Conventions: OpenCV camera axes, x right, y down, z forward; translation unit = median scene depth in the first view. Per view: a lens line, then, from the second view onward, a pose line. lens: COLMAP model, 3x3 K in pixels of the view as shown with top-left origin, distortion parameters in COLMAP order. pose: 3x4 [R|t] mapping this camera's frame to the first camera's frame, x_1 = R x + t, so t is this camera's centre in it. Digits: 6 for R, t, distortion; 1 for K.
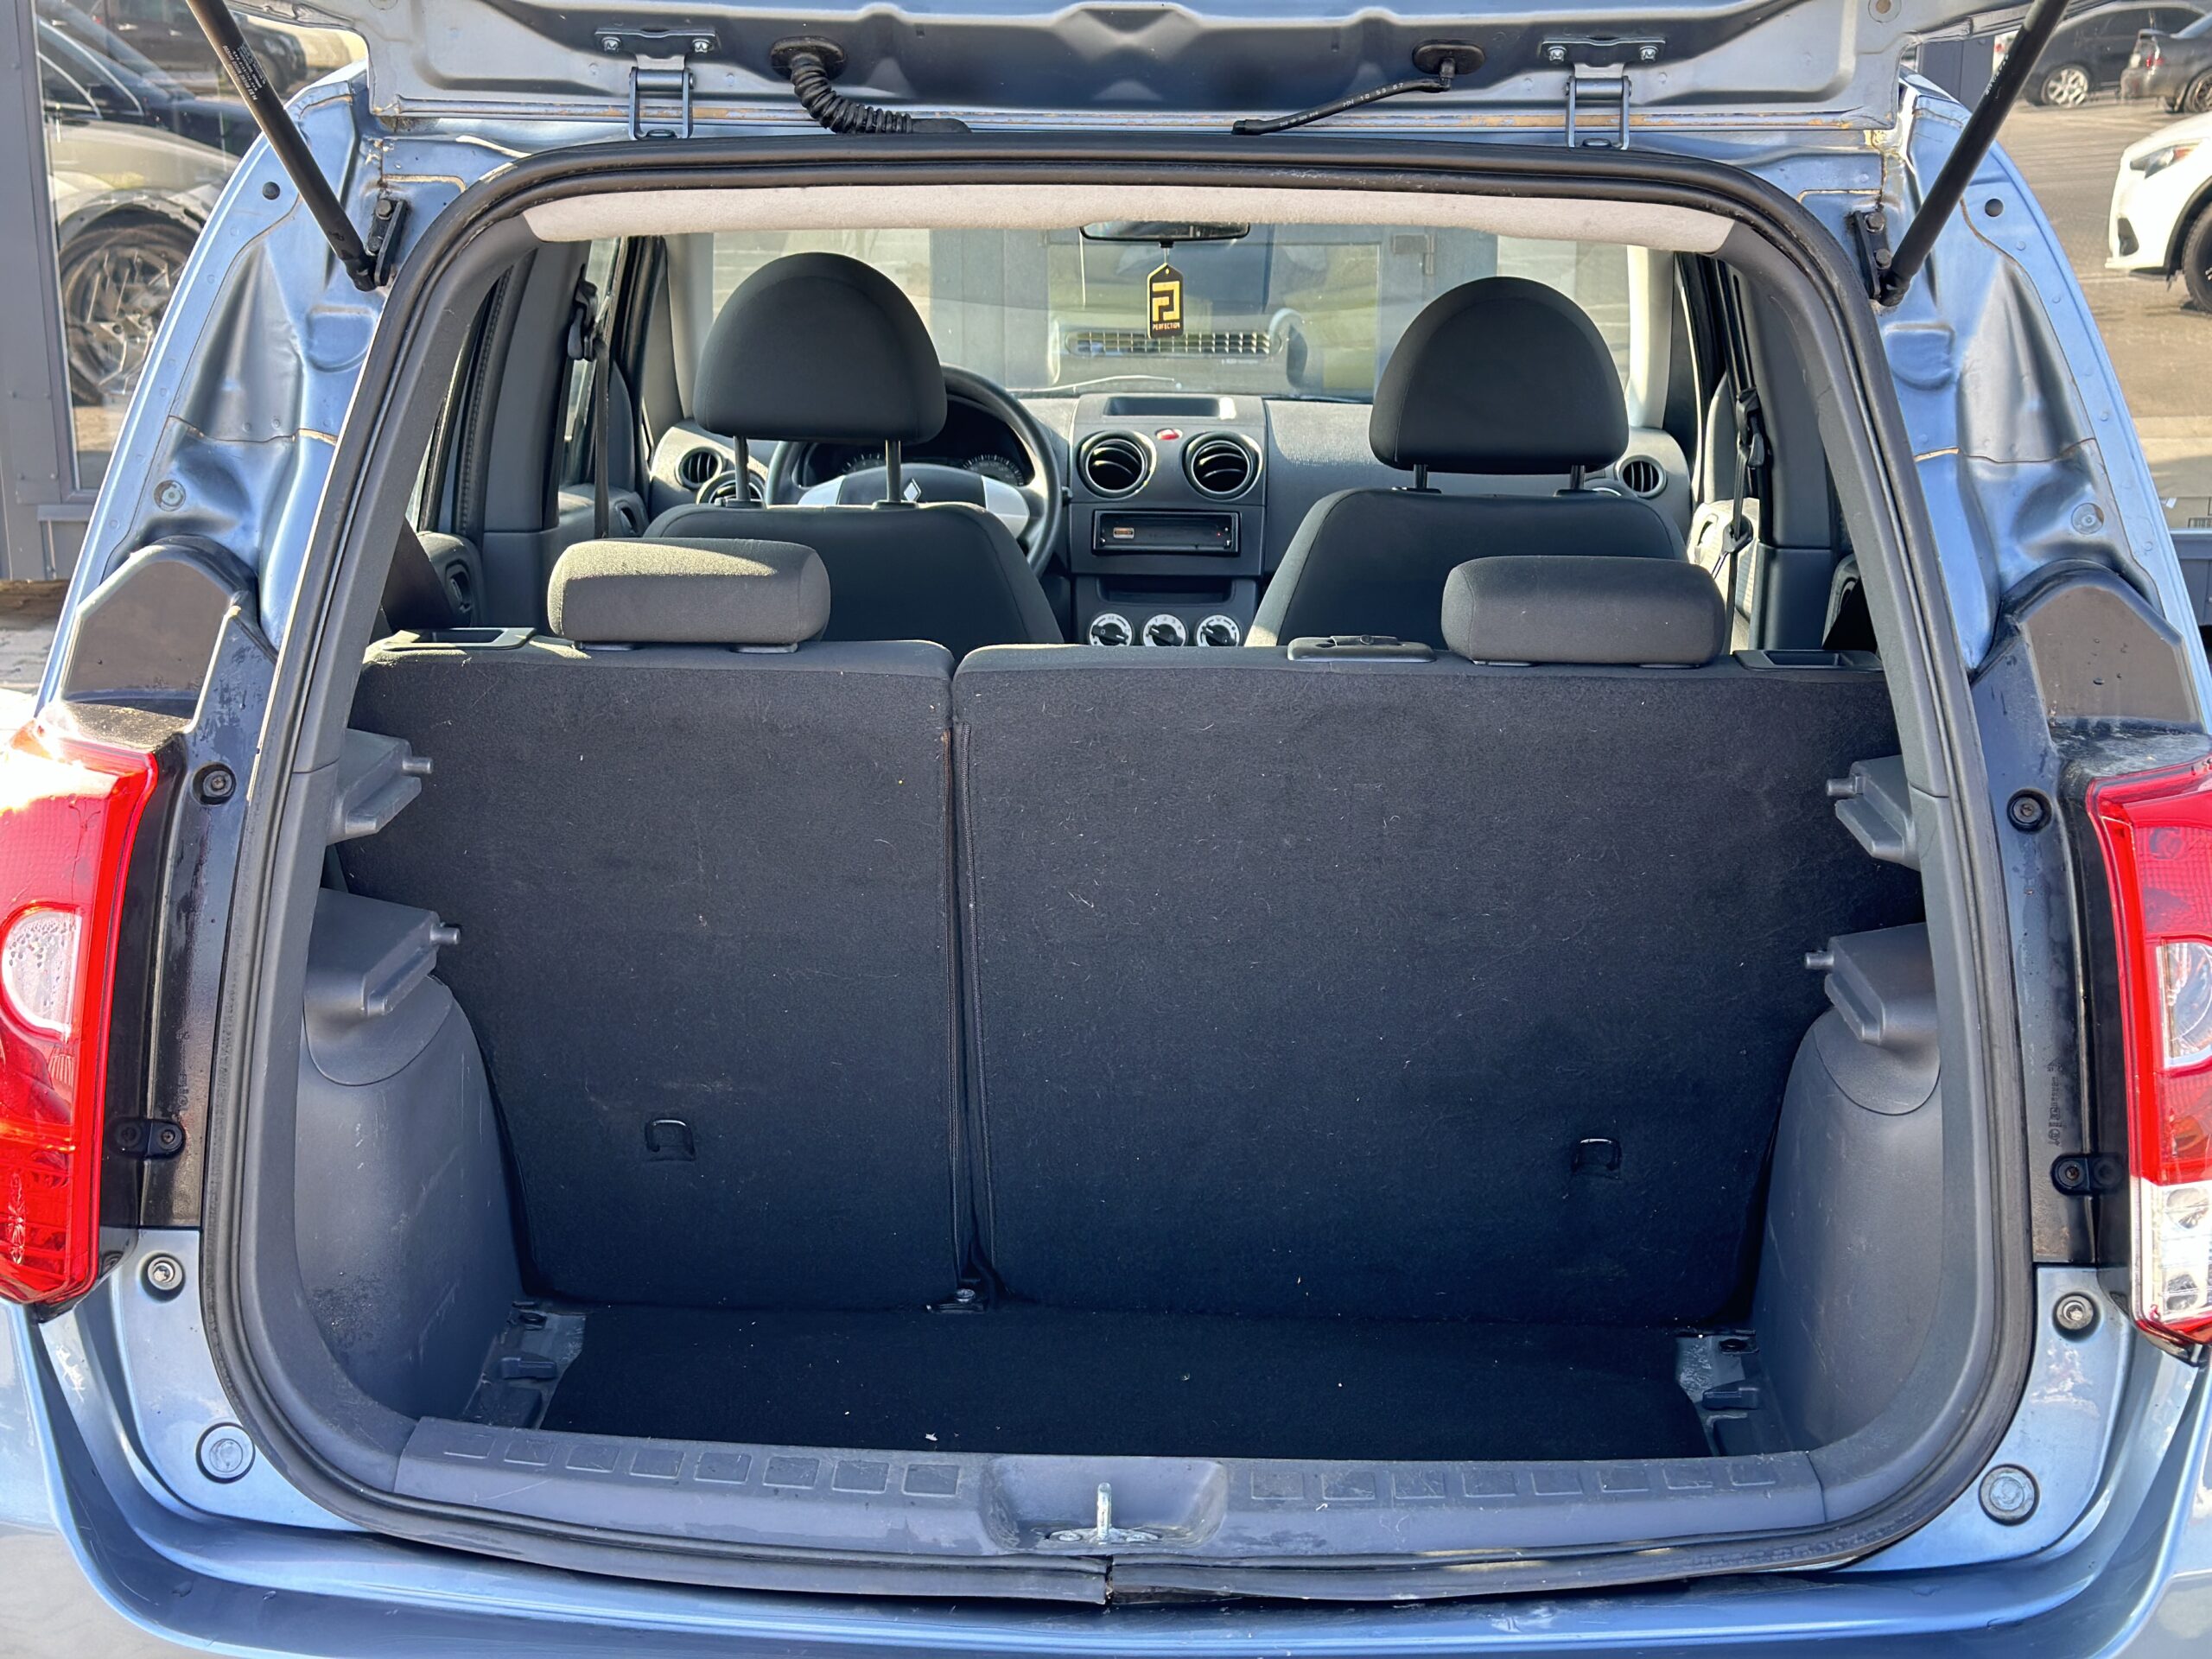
lens RADIAL K [[3114.0, 0, 1108.8], [0, 3114.0, 835.1], [0, 0, 1]] dist [0.110398, 0.000000]
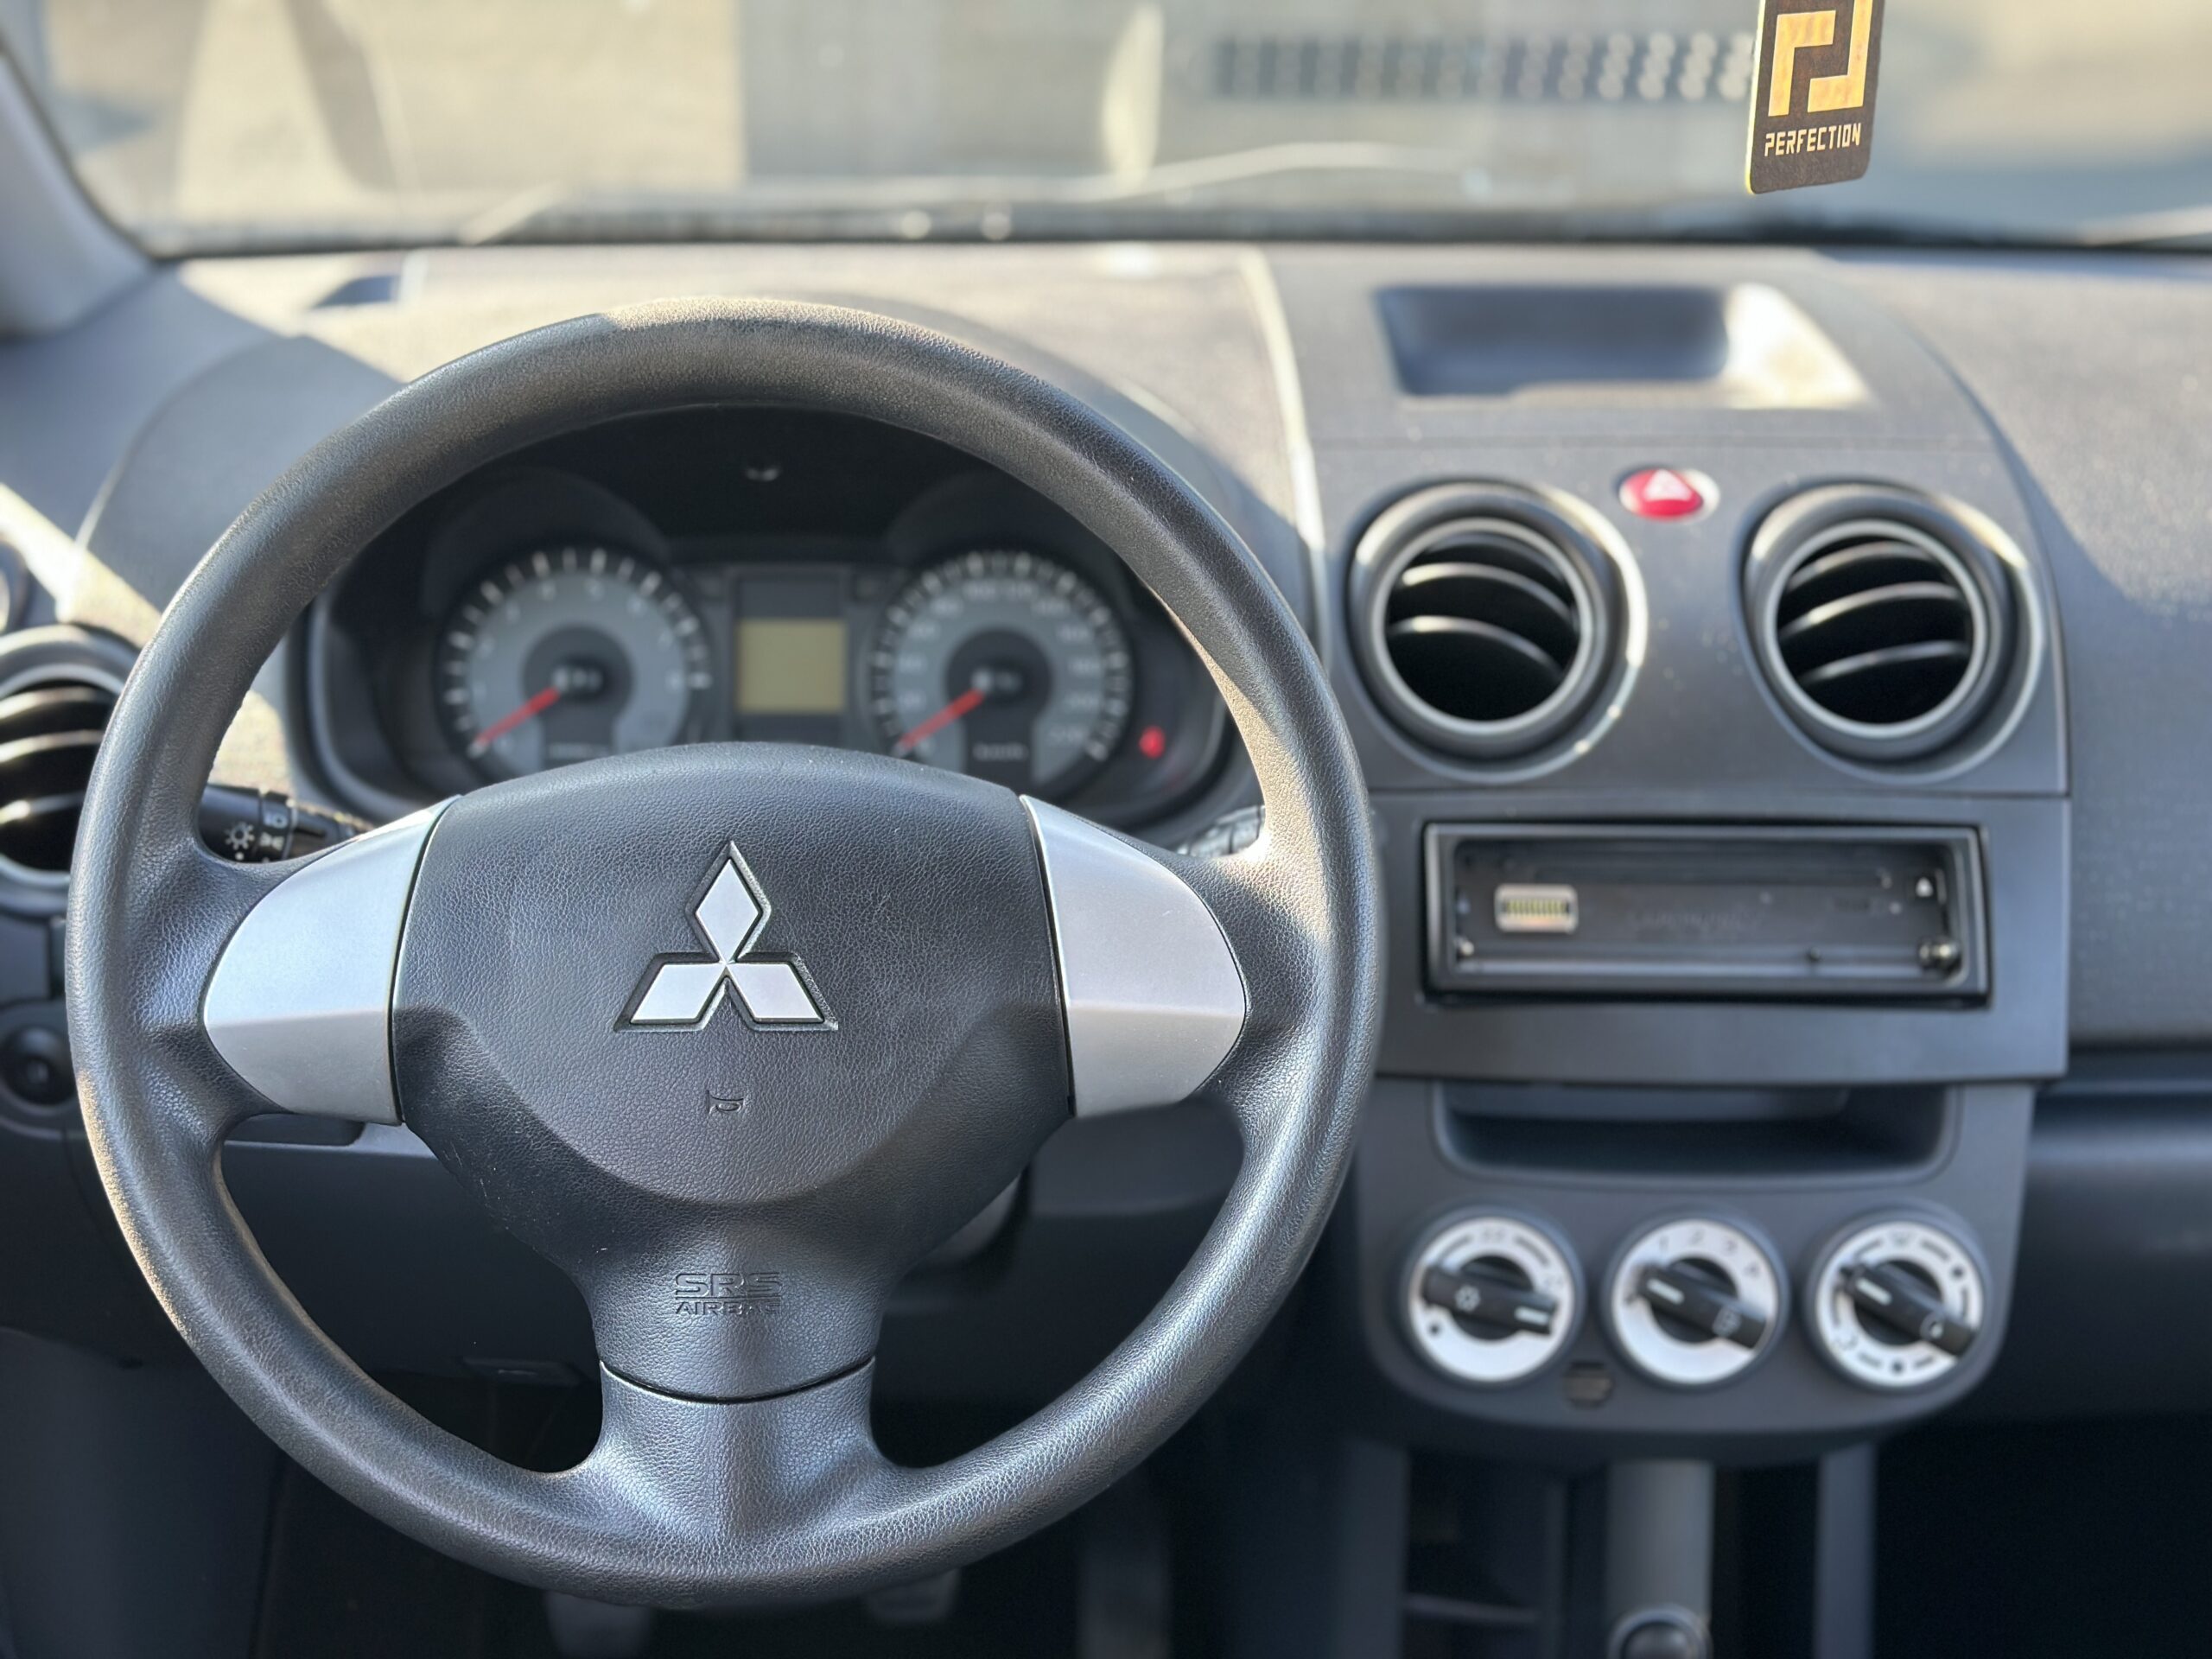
lens RADIAL K [[3114.0, 0, 1101.9], [0, 3114.0, 822.3], [0, 0, 1]] dist [0.110398, 0.000000]
pose [[0.998040, -0.014579, 0.060856, -0.047837], [0.005872, 0.990010, 0.140877, -0.141367], [-0.062302, -0.140243, 0.988155, 0.741354]]
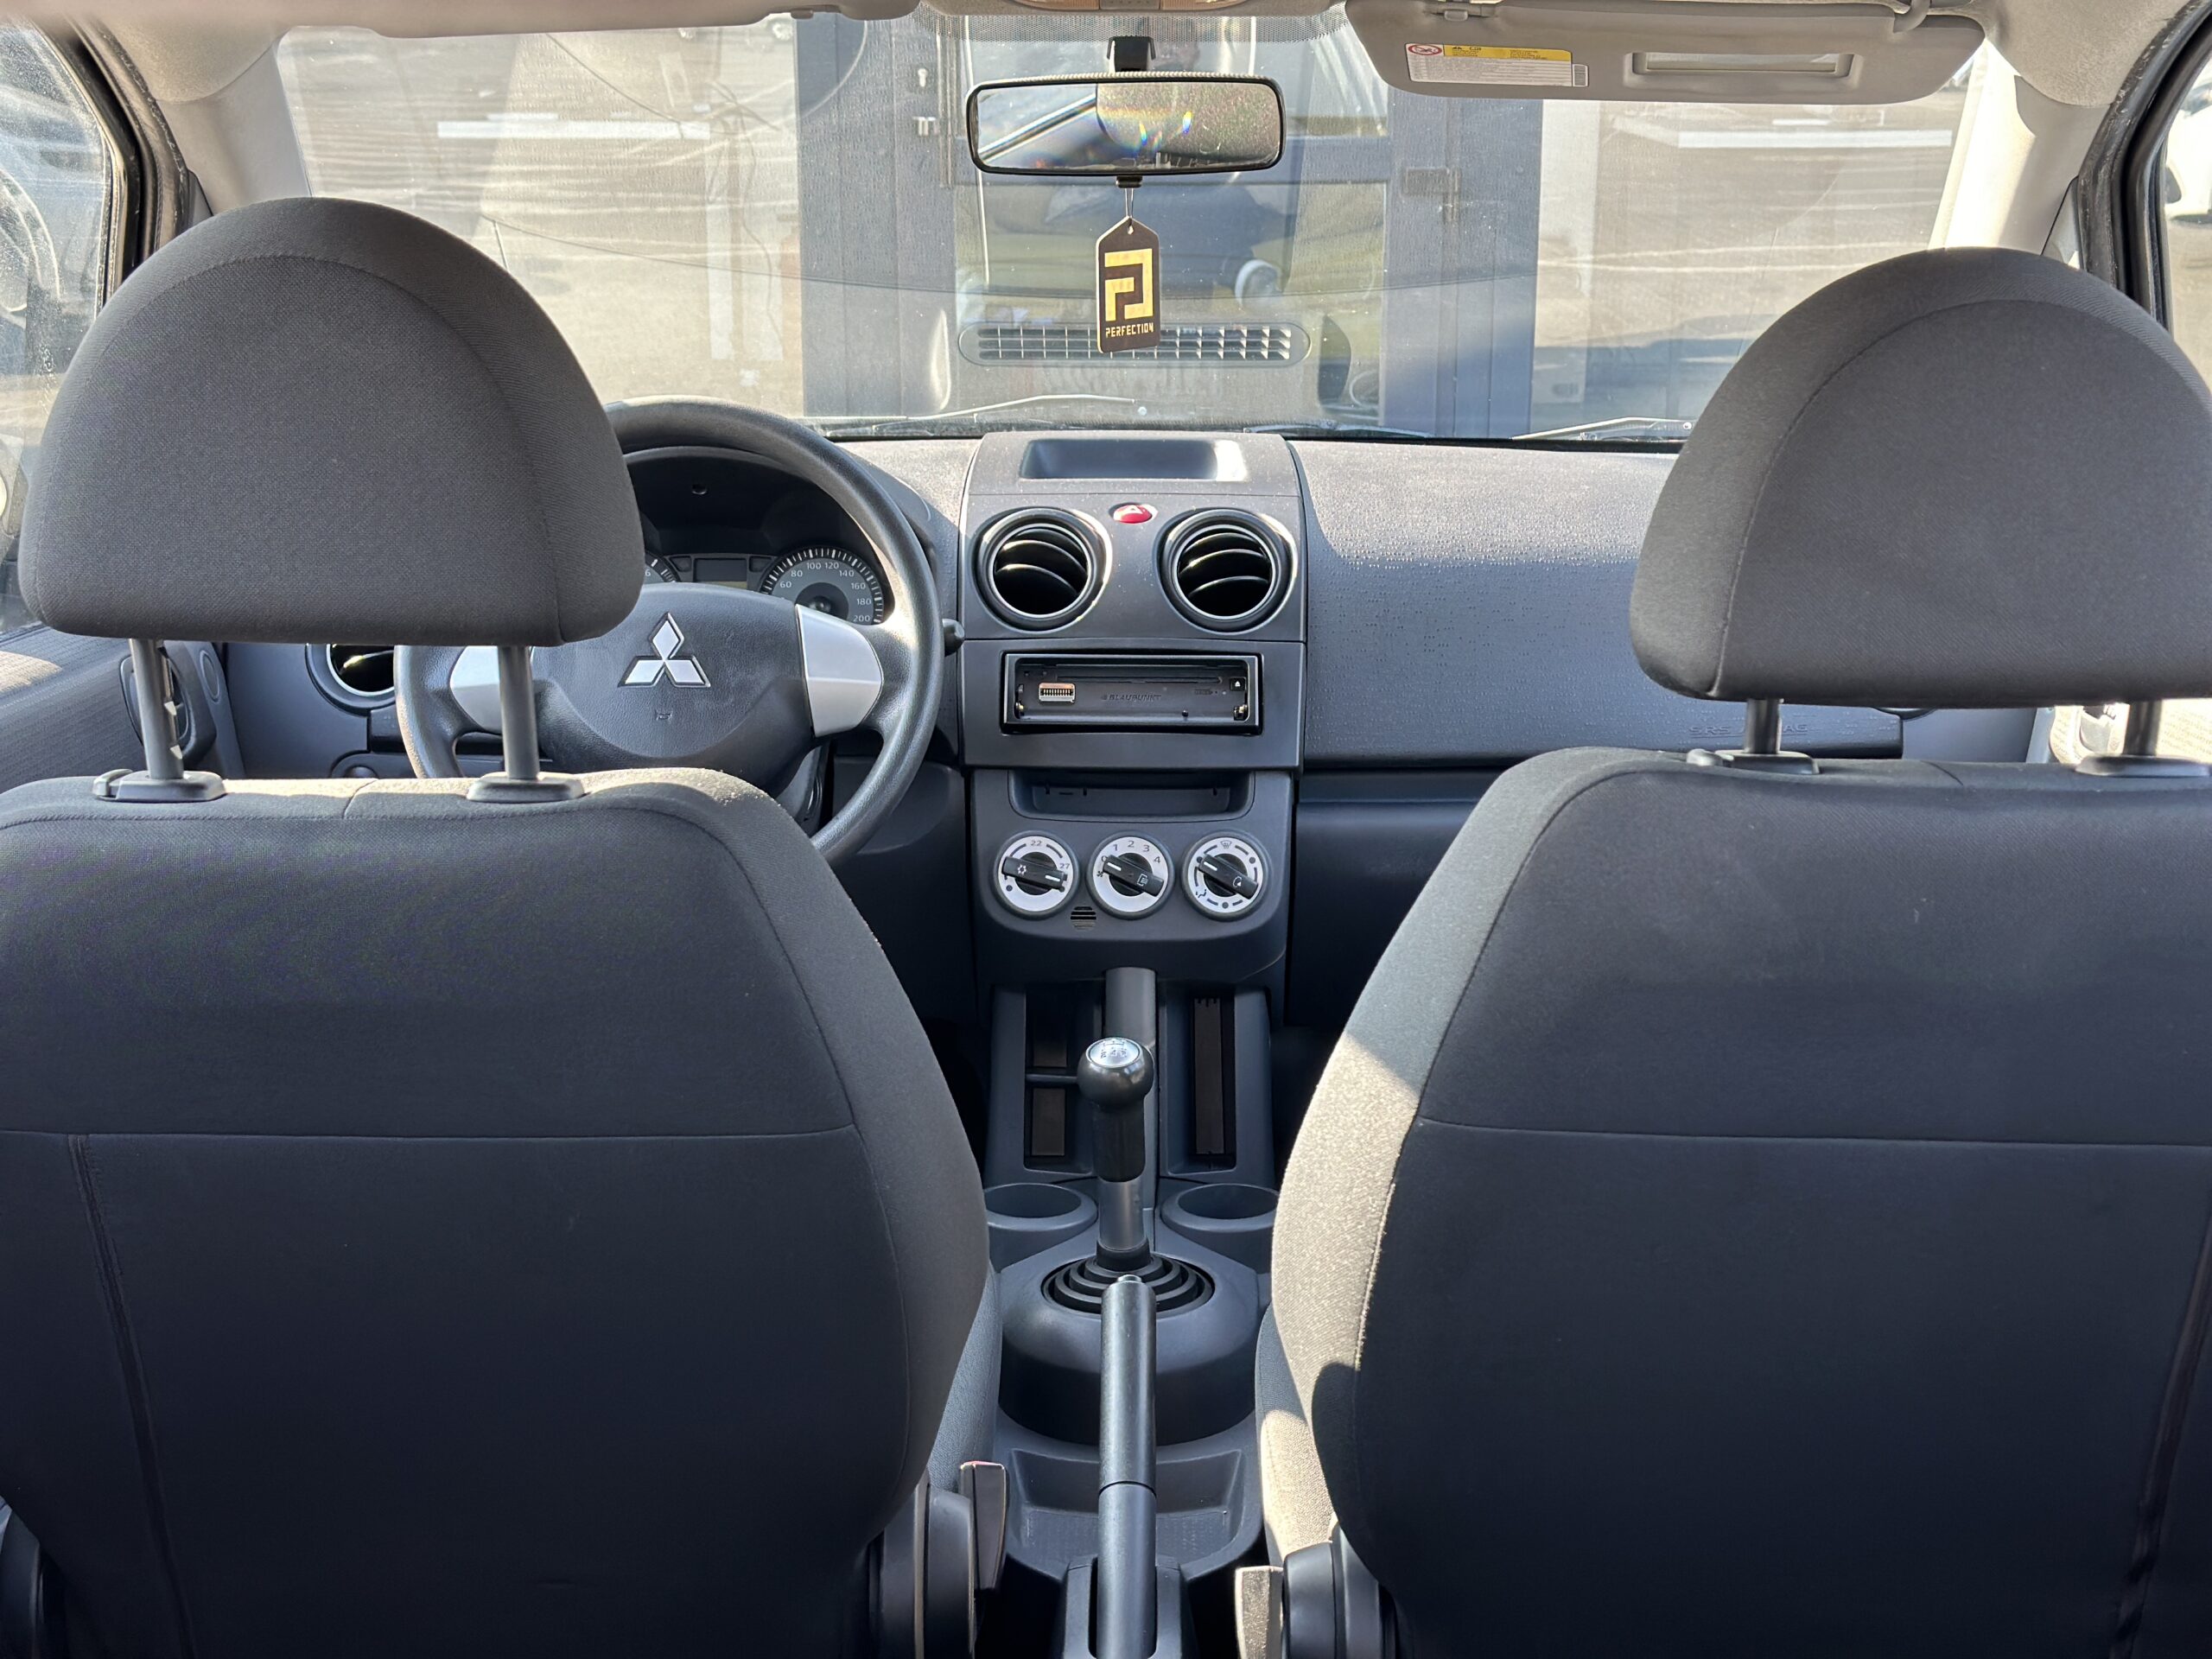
lens RADIAL K [[3114.0, 0, 1106.8], [0, 3114.0, 829.4], [0, 0, 1]] dist [0.110398, 0.000000]
pose [[0.999745, -0.010437, 0.020035, 0.002285], [0.010117, 0.999821, 0.015993, -0.080858], [-0.020199, -0.015786, 0.999671, 0.432044]]
